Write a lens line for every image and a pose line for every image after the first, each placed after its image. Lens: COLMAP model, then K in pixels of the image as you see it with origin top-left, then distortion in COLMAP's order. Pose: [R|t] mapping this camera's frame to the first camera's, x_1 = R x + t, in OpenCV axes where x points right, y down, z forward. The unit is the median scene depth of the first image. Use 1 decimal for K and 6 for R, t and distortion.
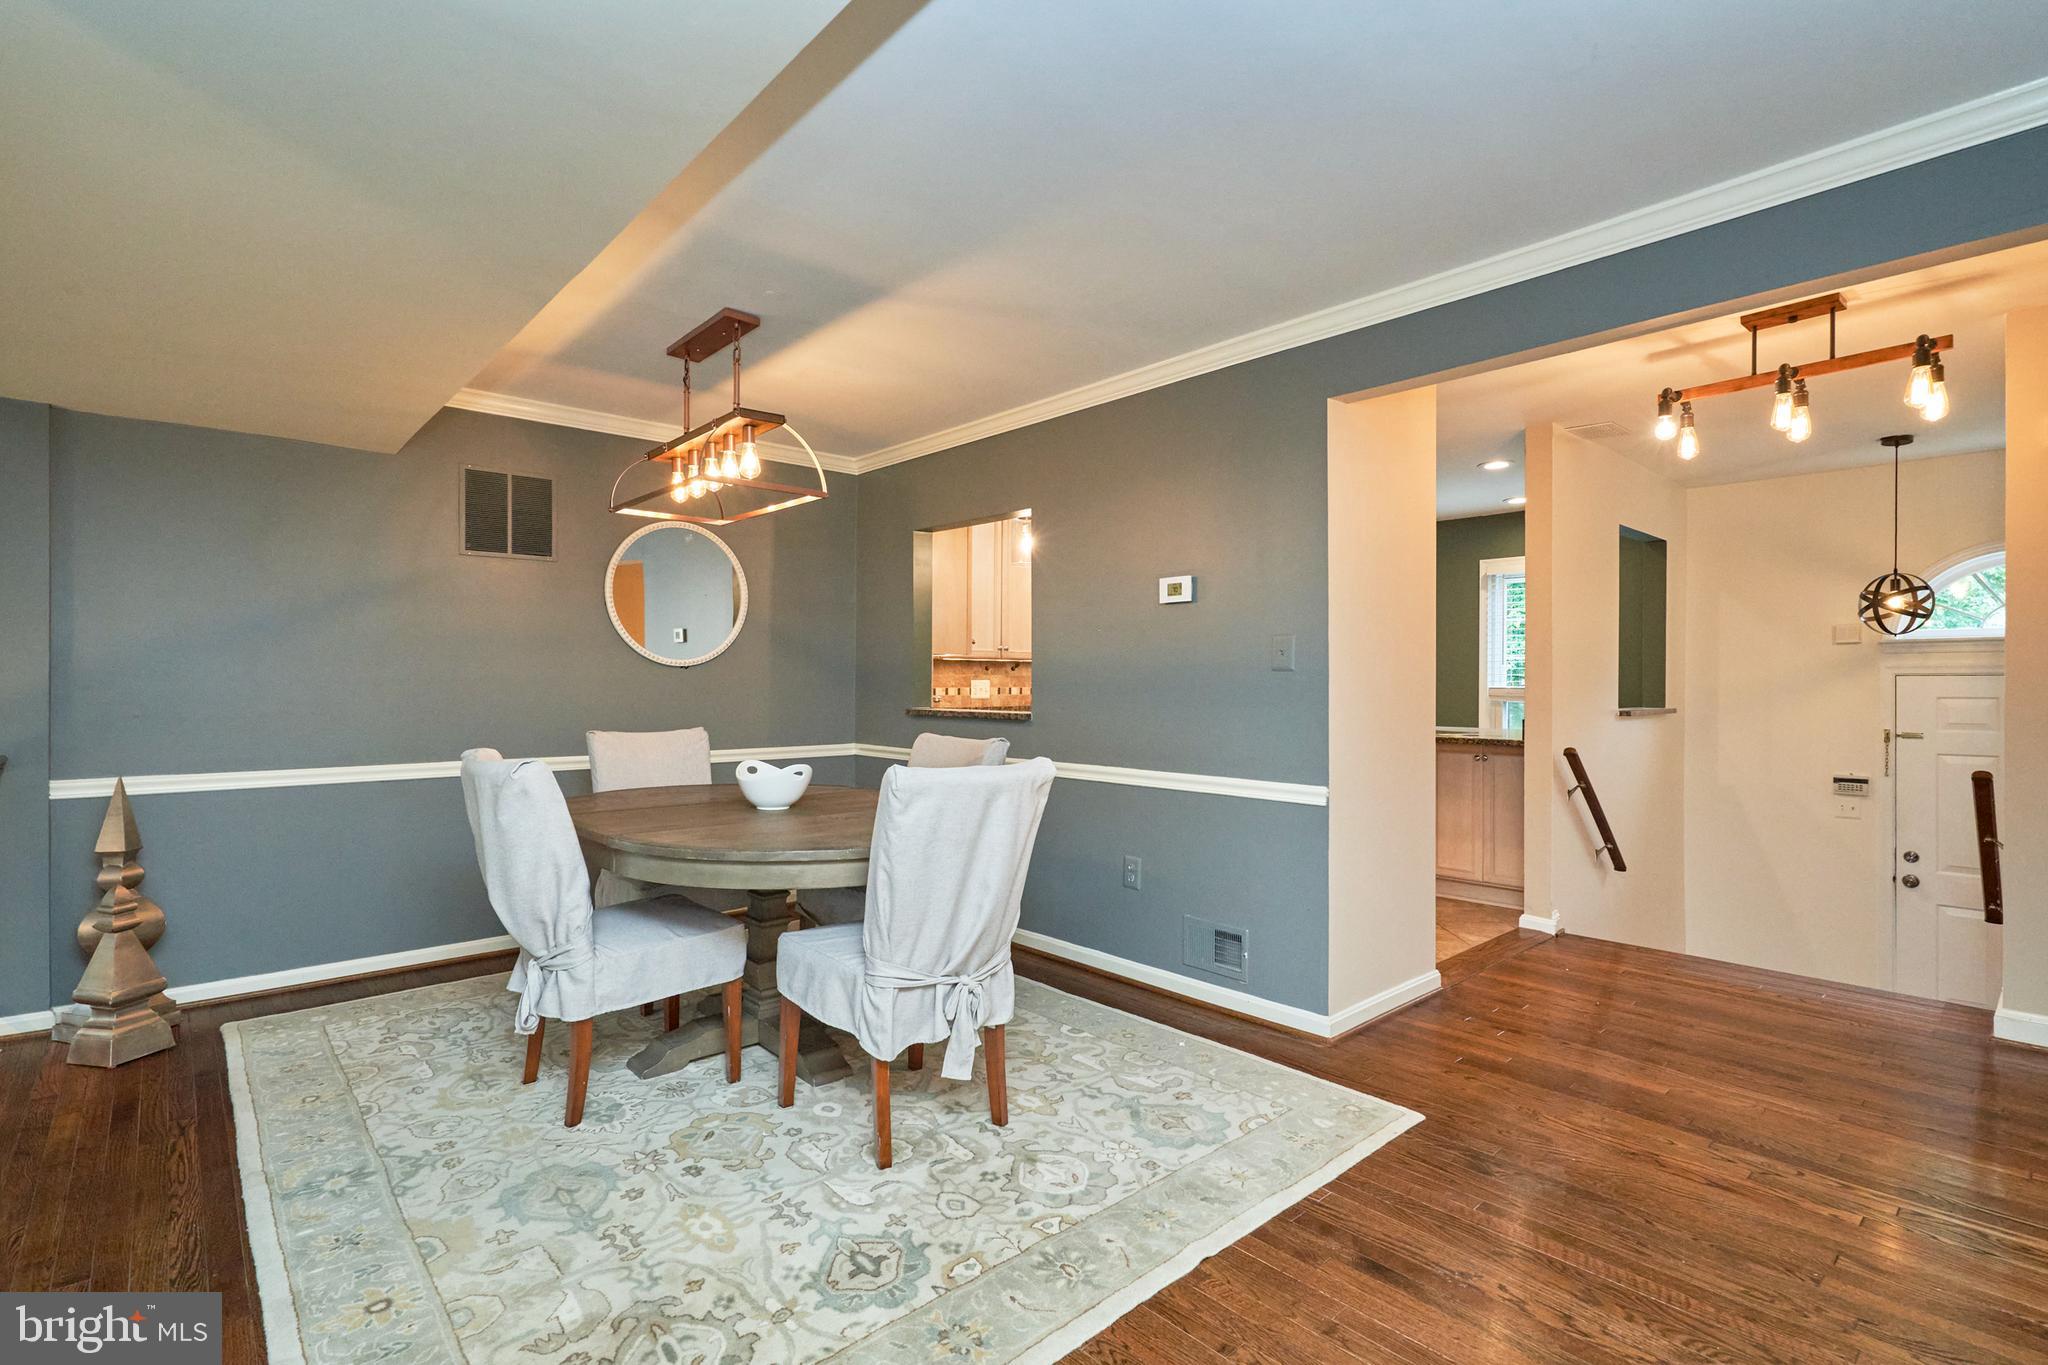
lens RADIAL K [[962.3, 0, 1024.0], [0, 962.3, 682.5], [0, 0, 1]] dist [-0.001200, 0.000014]
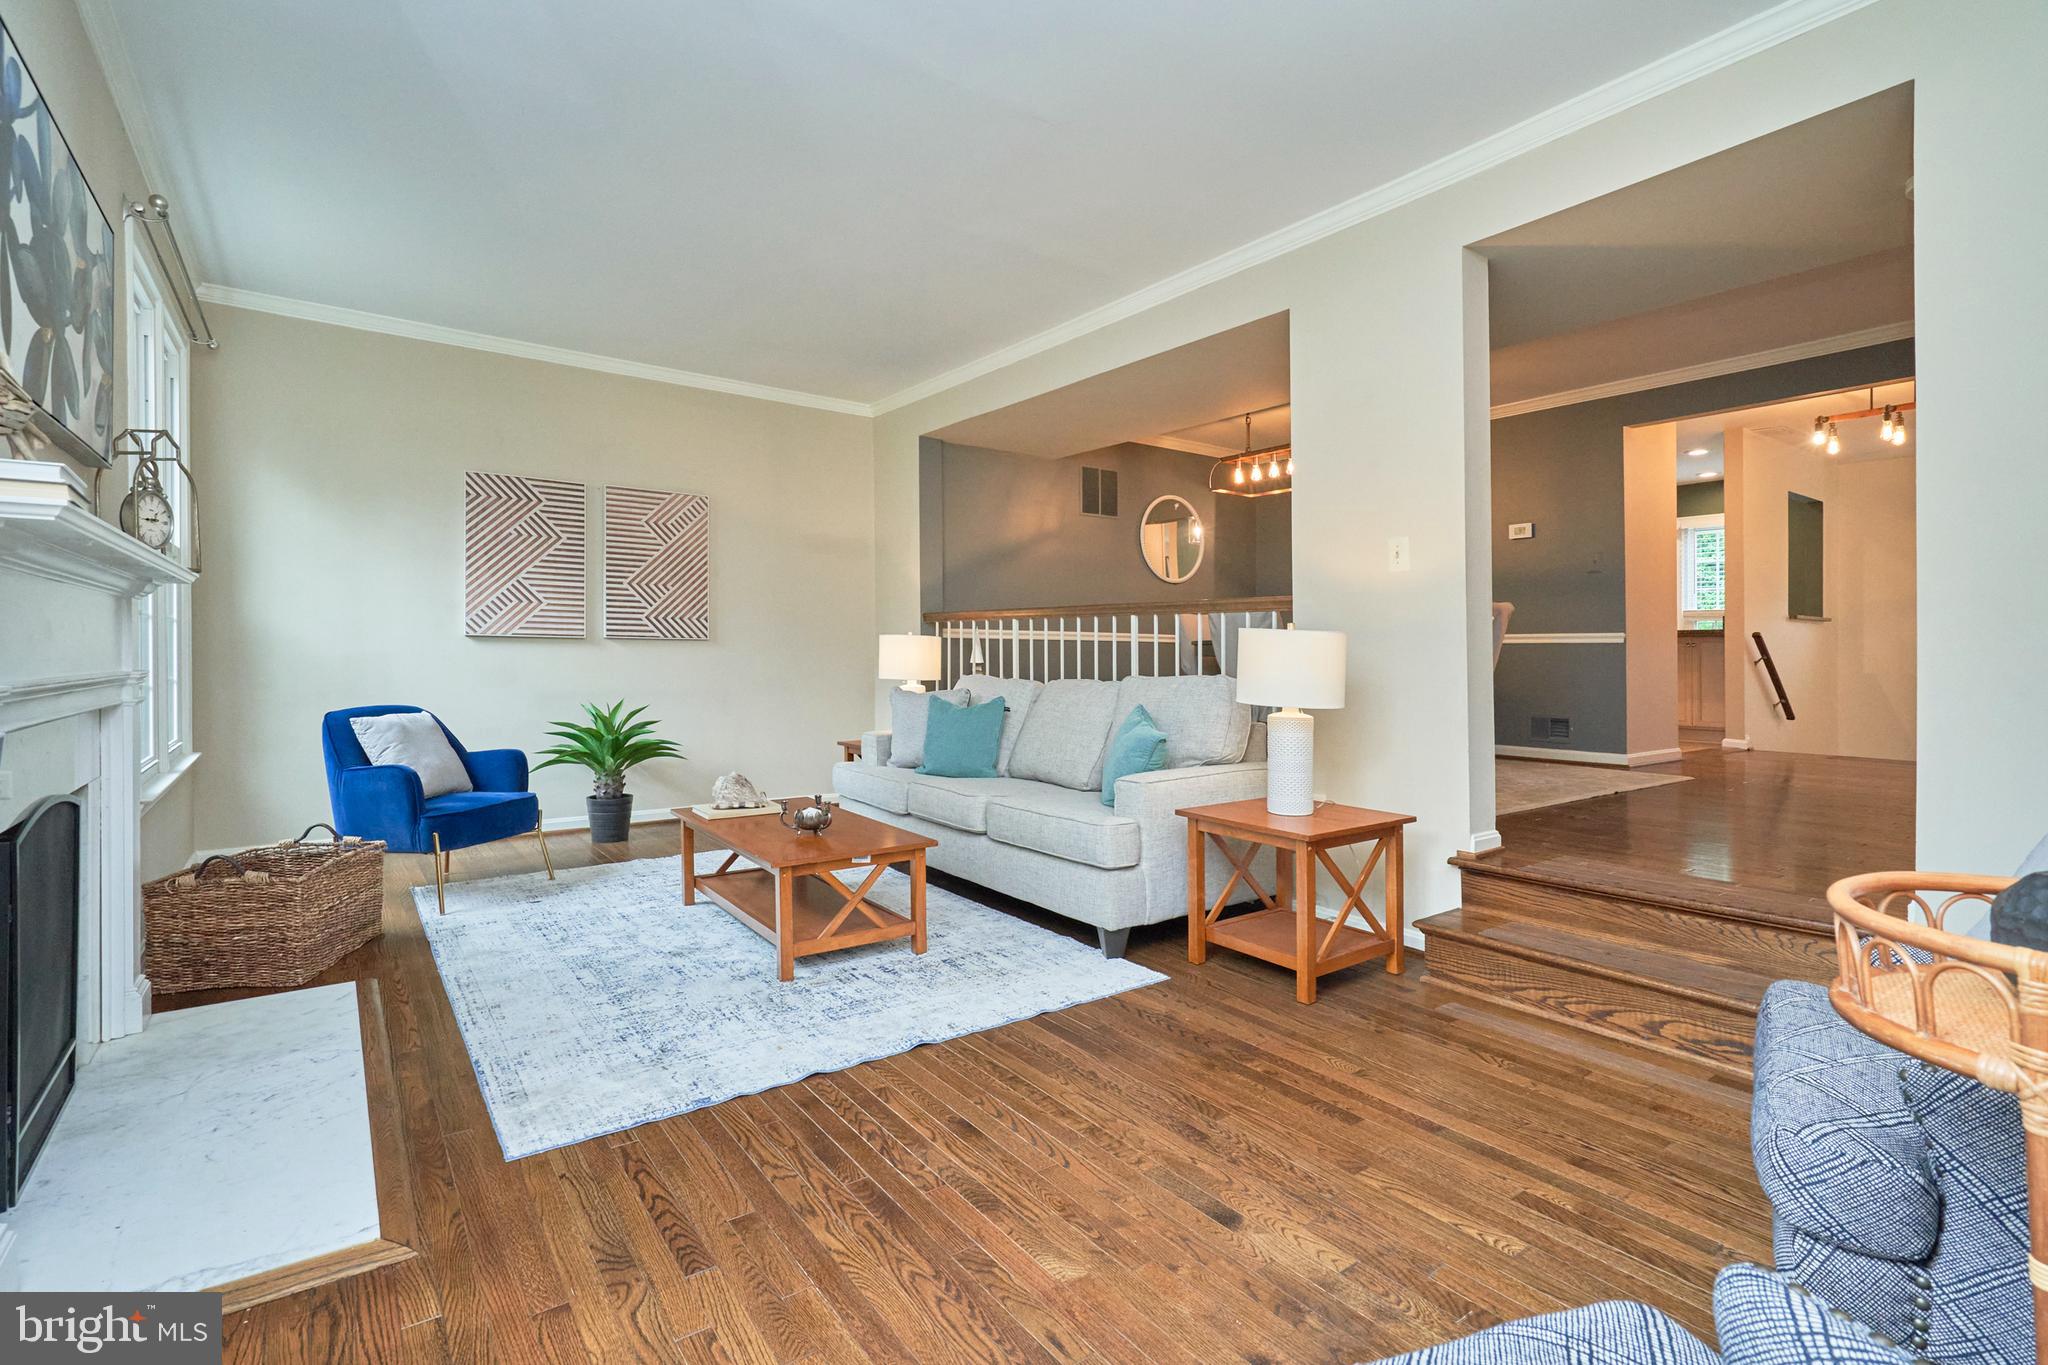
lens RADIAL K [[982.0, 0, 1016.1], [0, 982.0, 641.5], [0, 0, 1]] dist [0.000295, 0.000473]
pose [[0.994418, 0.006359, -0.105322, -0.461290], [-0.008179, 0.999825, -0.016853, 0.116520], [0.105196, 0.017620, 0.994295, -0.715489]]
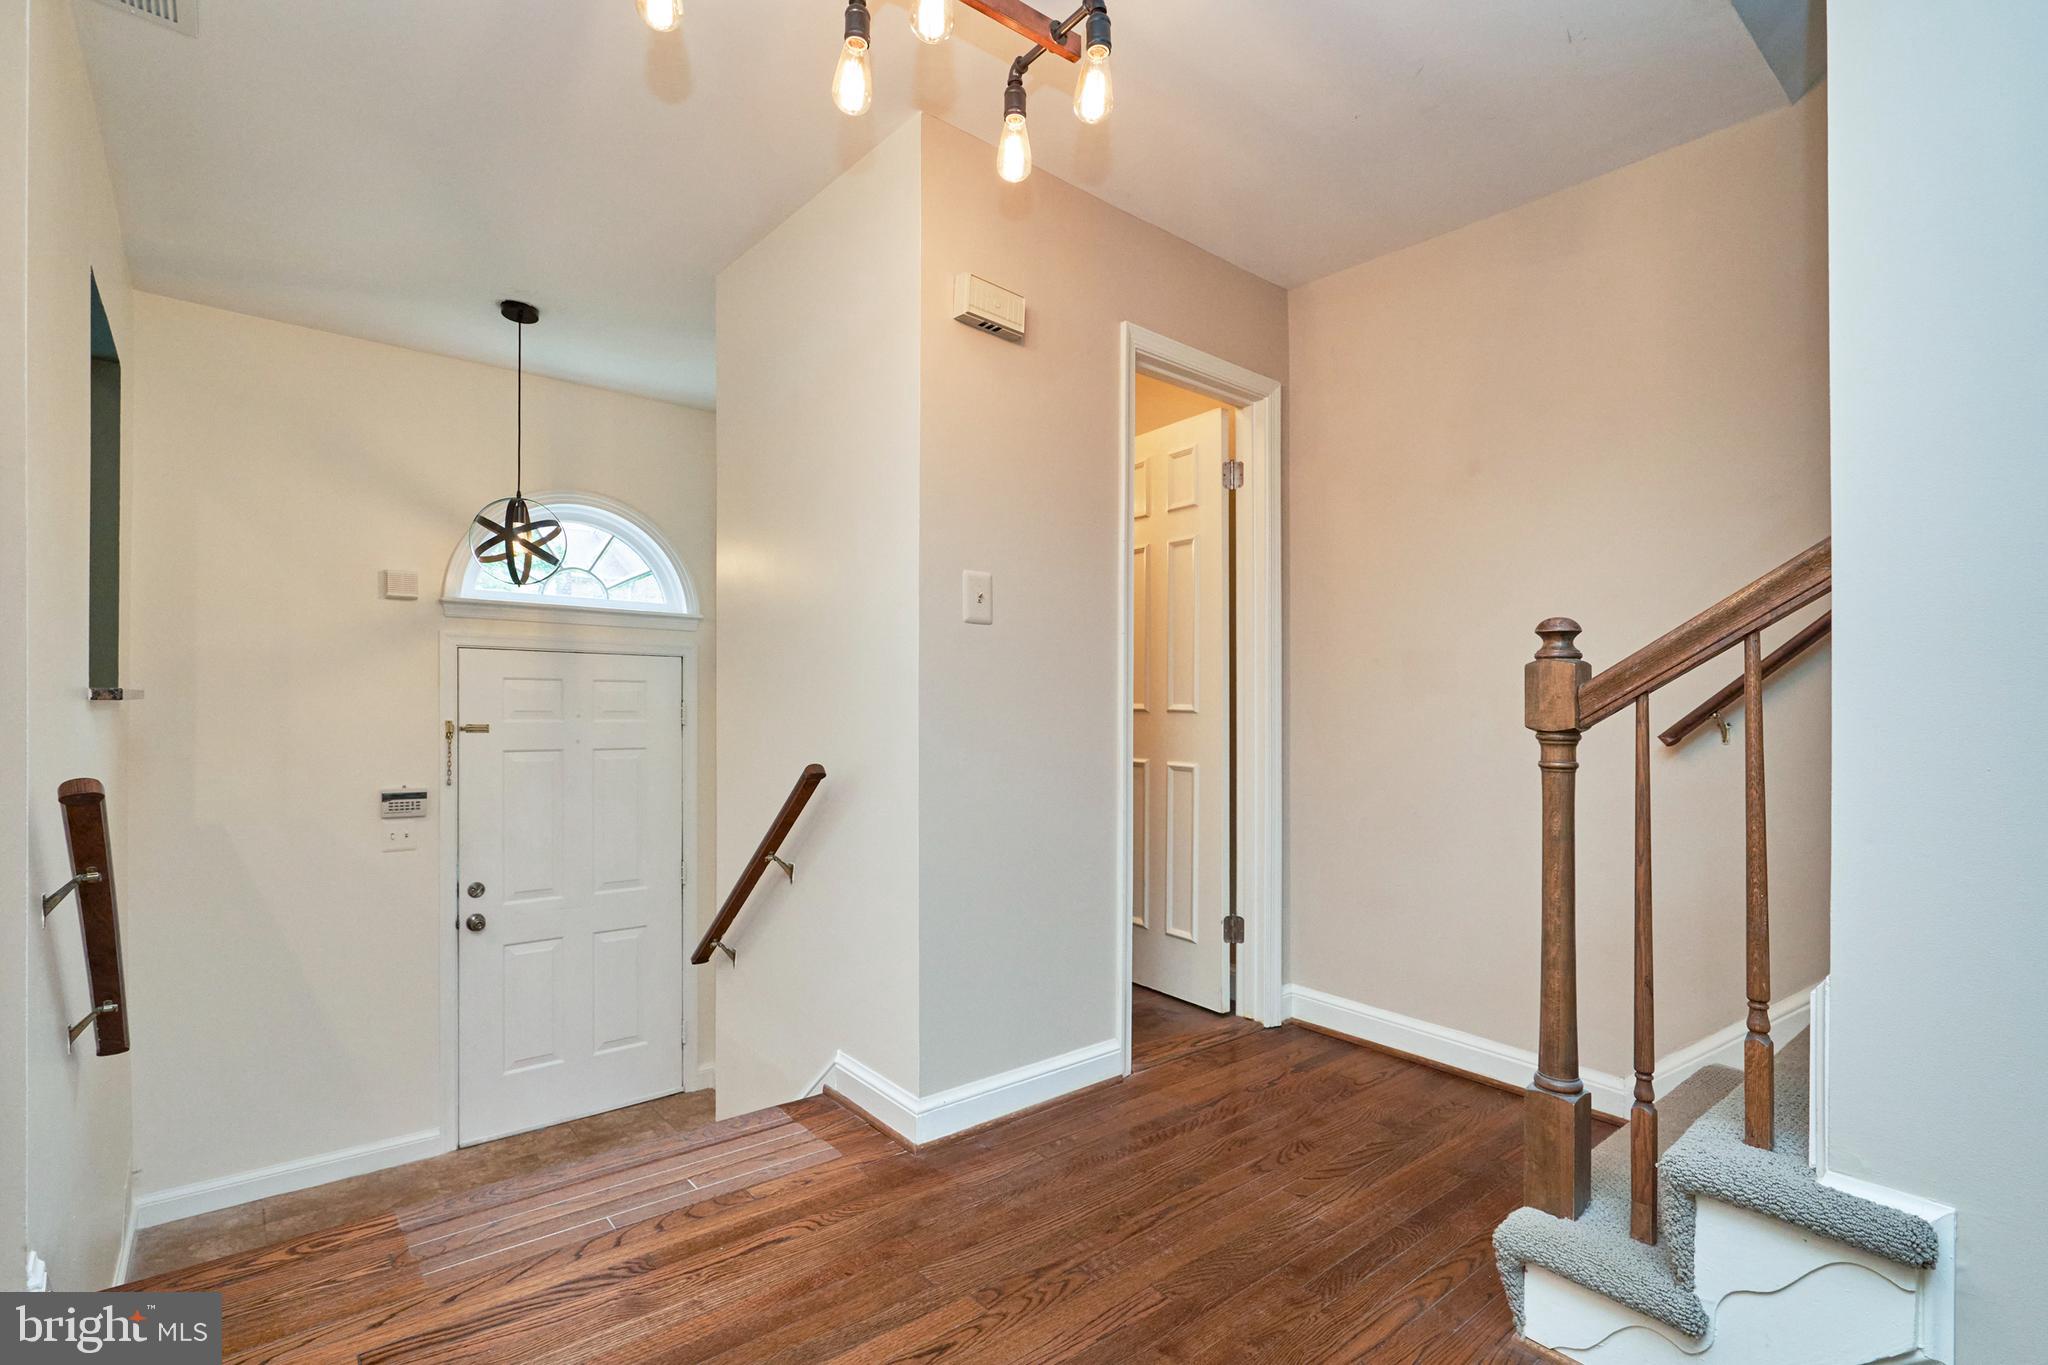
lens RADIAL K [[951.1, 0, 994.5], [0, 951.1, 721.8], [0, 0, 1]] dist [-0.002033, -0.000171]
pose [[0.041438, -0.019354, 0.998954, 0.223421], [-0.019354, 0.999609, 0.020170, 0.030406], [-0.998954, -0.020169, 0.041047, 0.627629]]
